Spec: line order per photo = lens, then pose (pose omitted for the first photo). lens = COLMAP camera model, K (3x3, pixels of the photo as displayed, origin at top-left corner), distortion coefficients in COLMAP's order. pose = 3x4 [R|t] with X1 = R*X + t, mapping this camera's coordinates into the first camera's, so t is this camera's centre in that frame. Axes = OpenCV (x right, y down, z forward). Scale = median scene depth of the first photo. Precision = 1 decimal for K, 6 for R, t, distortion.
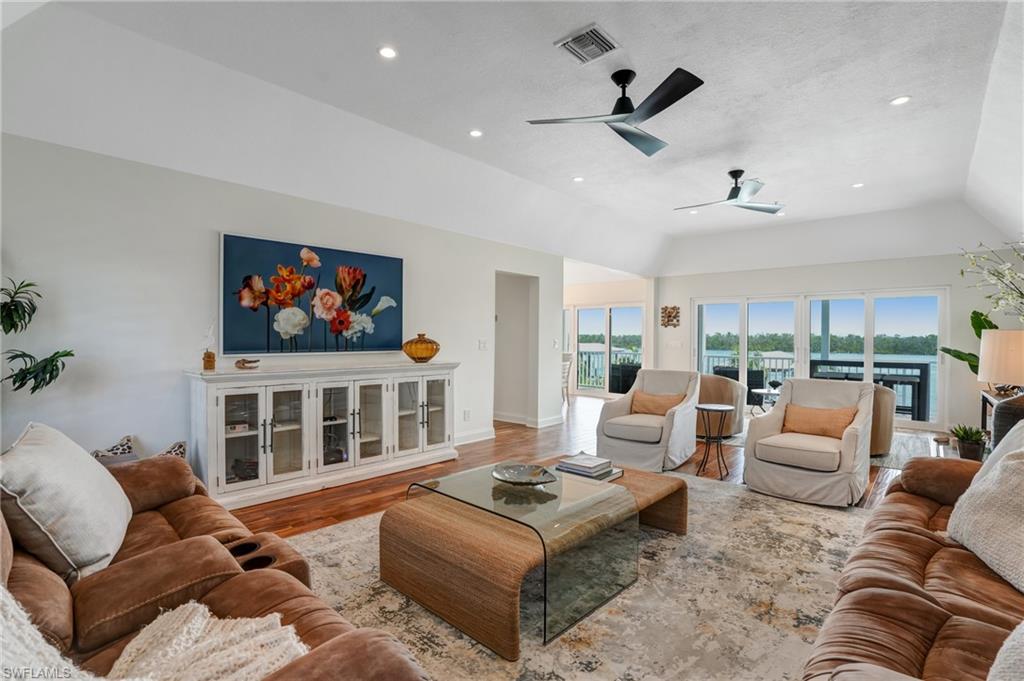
lens RADIAL K [[472.1, 0, 515.8], [0, 472.1, 341.4], [0, 0, 1]] dist [-0.050920, 0.010075]
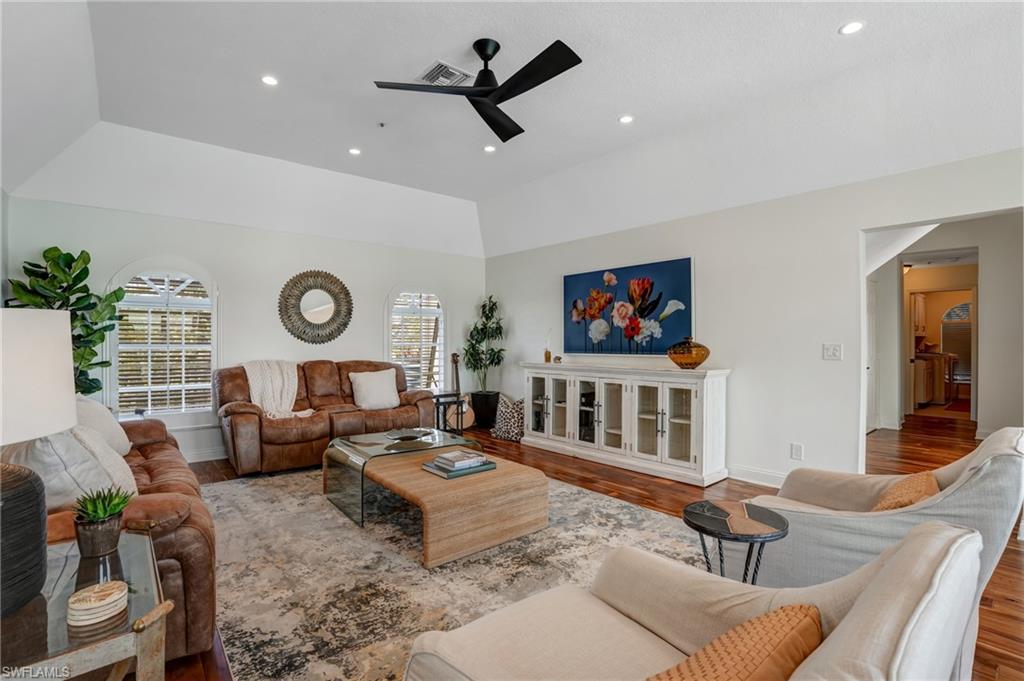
lens RADIAL K [[472.1, 0, 515.4], [0, 472.1, 341.9], [0, 0, 1]] dist [-0.050920, 0.010075]
pose [[-0.097723, -0.002448, -0.995211, 0.814586], [-0.005418, 0.999983, -0.001928, -0.004758], [0.995199, 0.005204, -0.097734, 0.840906]]
